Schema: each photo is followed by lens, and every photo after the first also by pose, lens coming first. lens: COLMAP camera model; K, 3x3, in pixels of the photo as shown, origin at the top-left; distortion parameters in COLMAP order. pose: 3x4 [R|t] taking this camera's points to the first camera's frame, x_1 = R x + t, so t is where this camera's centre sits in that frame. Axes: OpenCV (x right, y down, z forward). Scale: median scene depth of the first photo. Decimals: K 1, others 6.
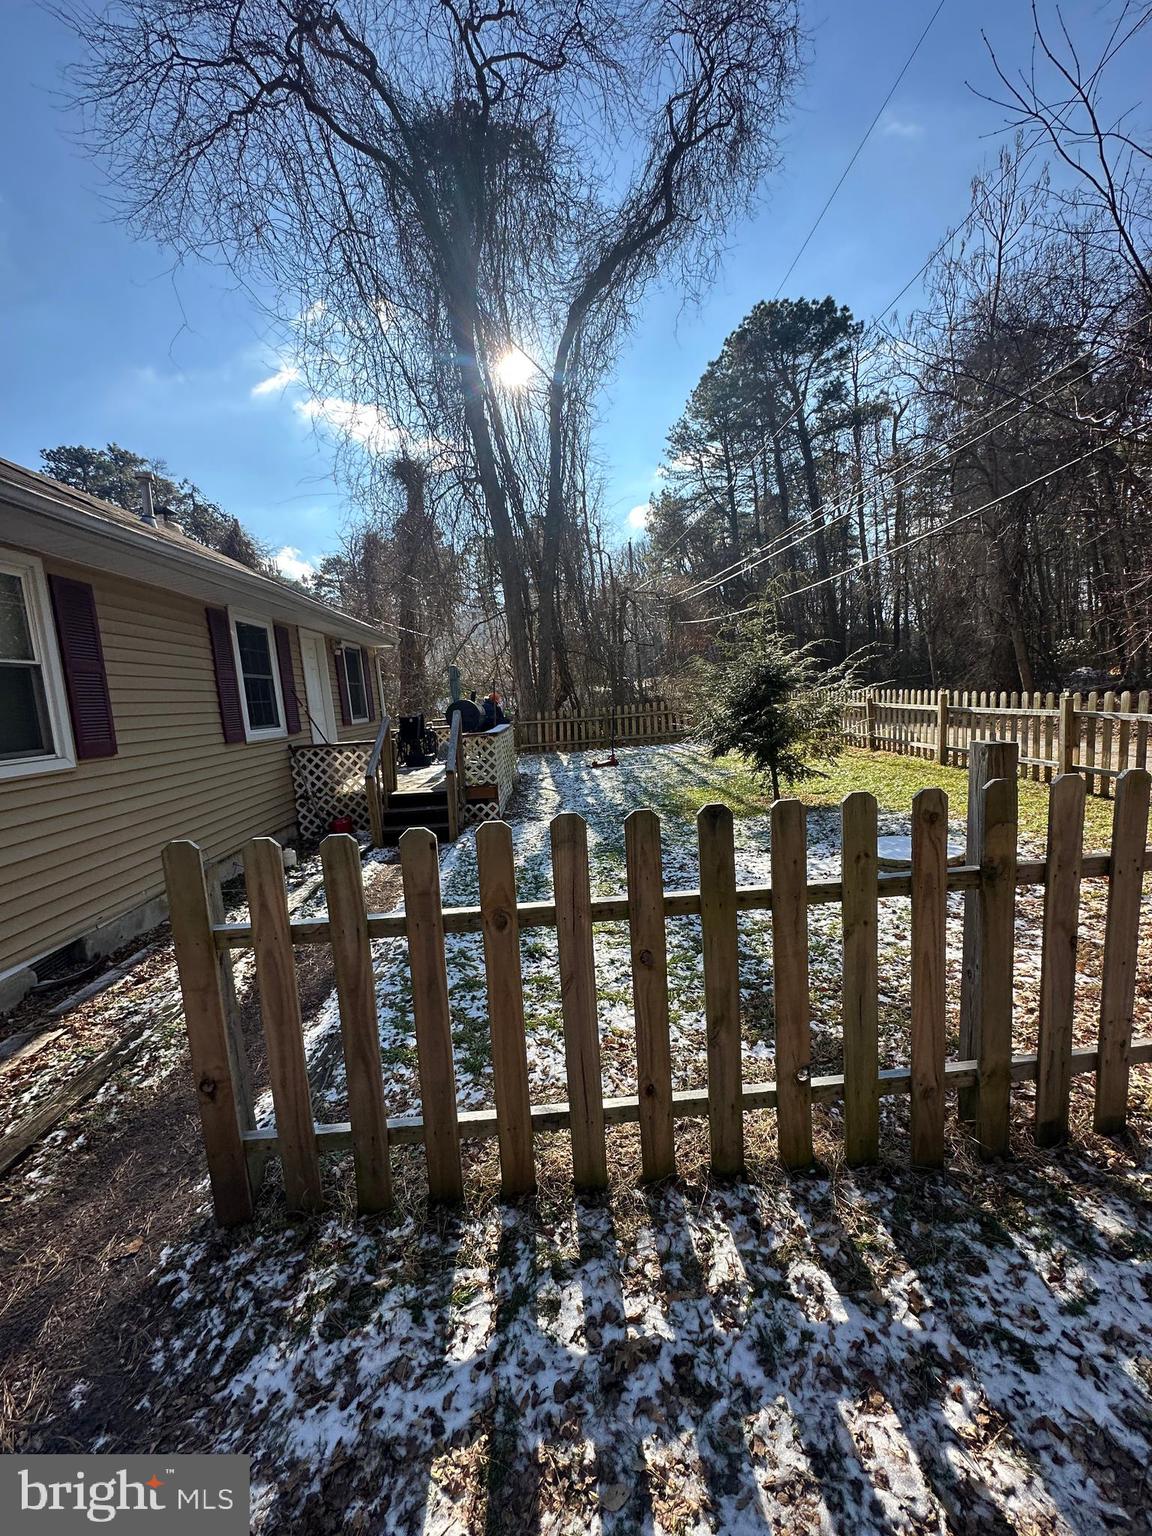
lens RADIAL K [[612.0, 0, 575.7], [0, 612.0, 763.5], [0, 0, 1]] dist [-0.002471, 0.000551]
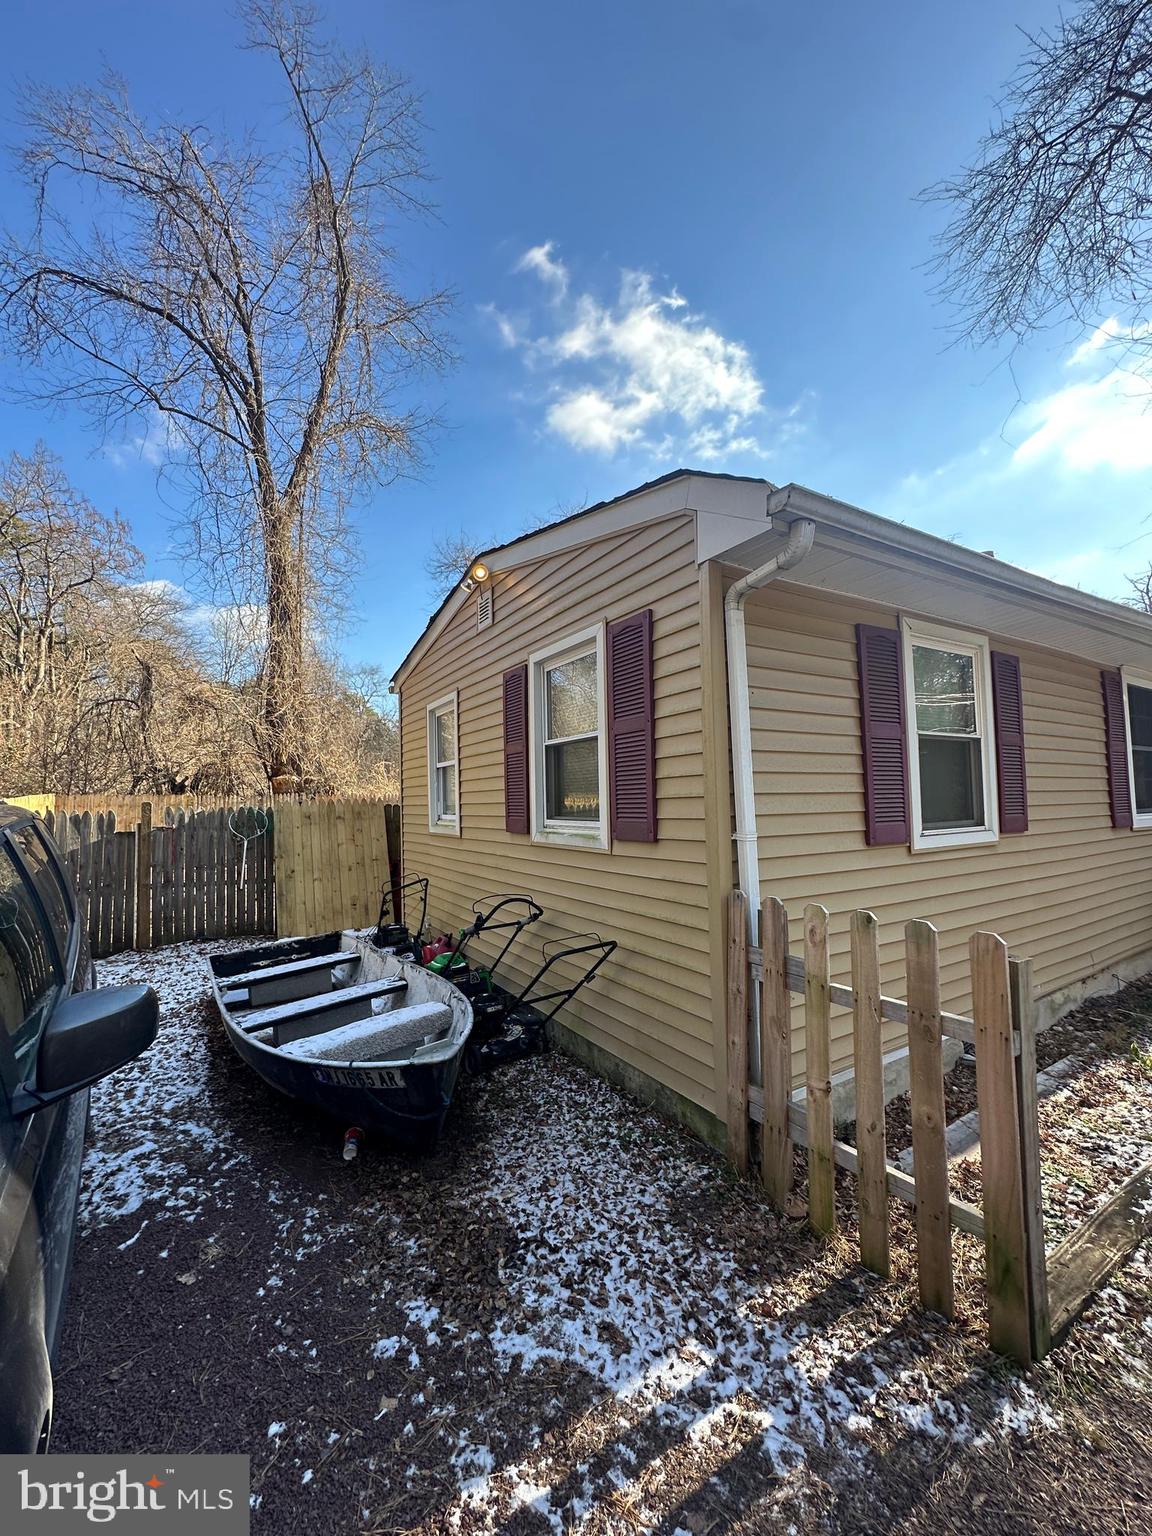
lens RADIAL K [[612.0, 0, 574.6], [0, 612.0, 758.0], [0, 0, 1]] dist [-0.002471, 0.000551]
pose [[0.482131, 0.010156, -0.876040, -0.151943], [-0.119385, 0.991367, -0.054211, 0.004650], [0.867927, 0.130723, 0.479181, -0.042576]]
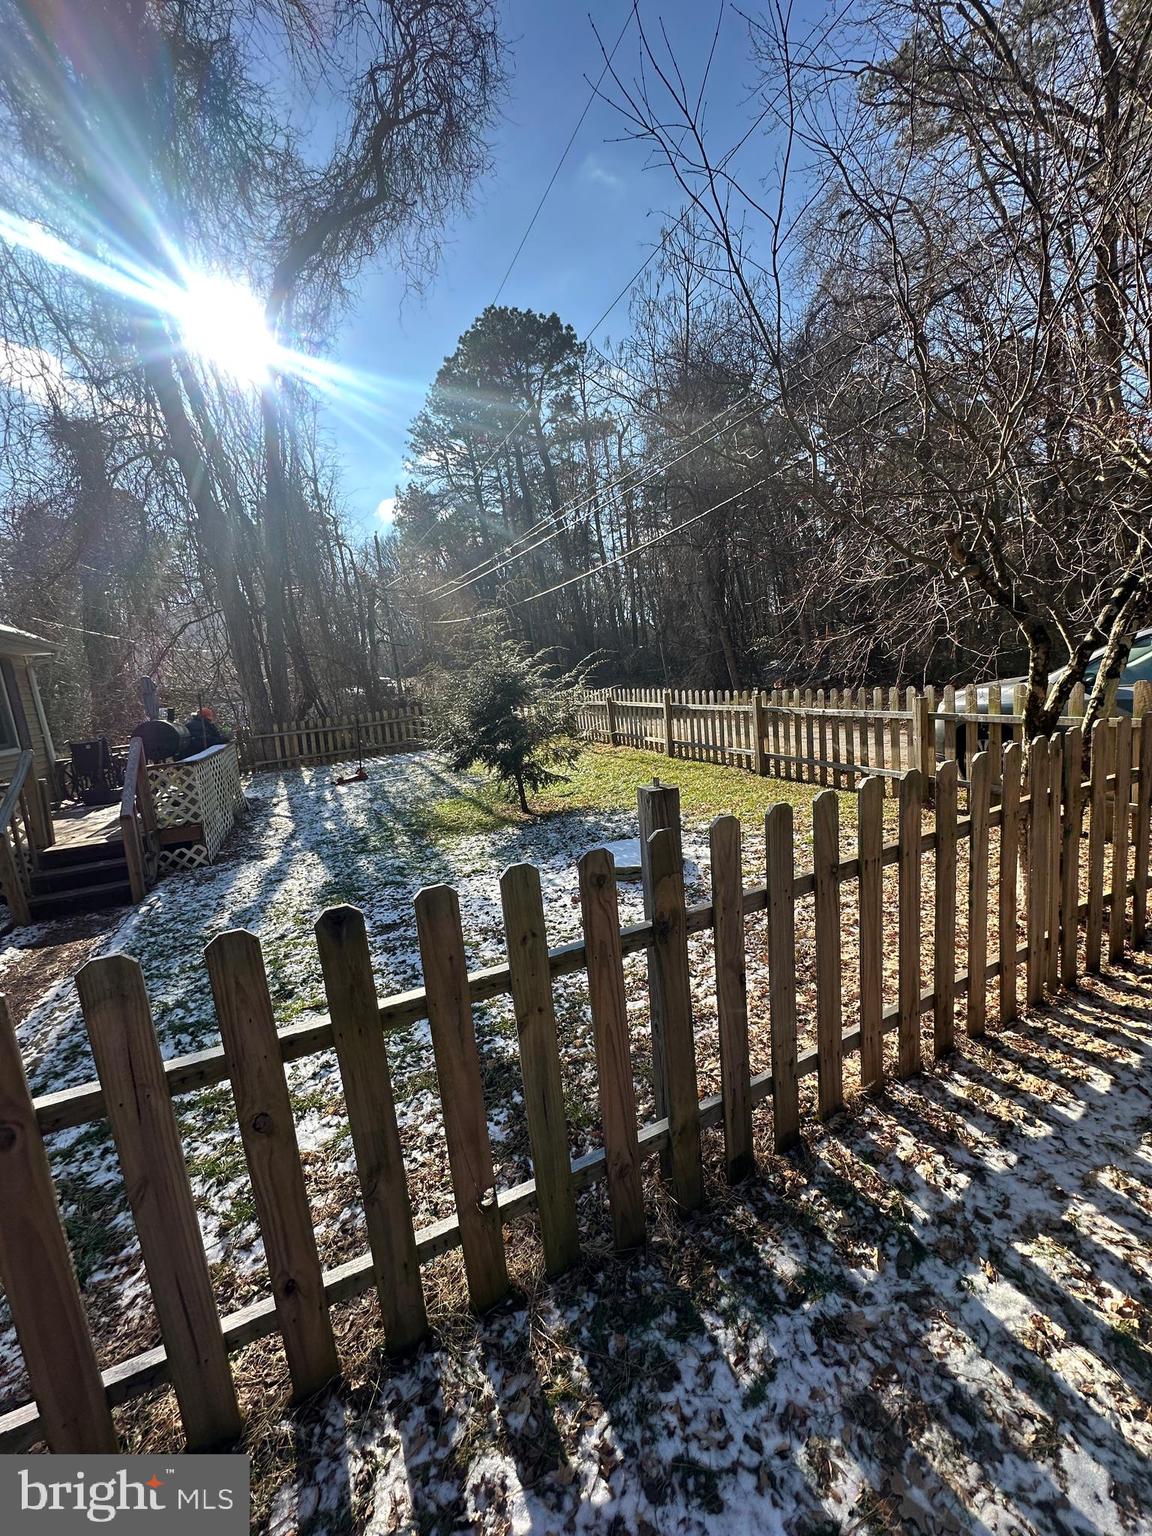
lens RADIAL K [[612.0, 0, 576.3], [0, 612.0, 763.4], [0, 0, 1]] dist [-0.002471, 0.000551]
pose [[0.930357, -0.077269, 0.358420, 0.056026], [0.075646, 0.996962, 0.018571, -0.024124], [-0.358766, 0.009835, 0.933376, 0.039057]]
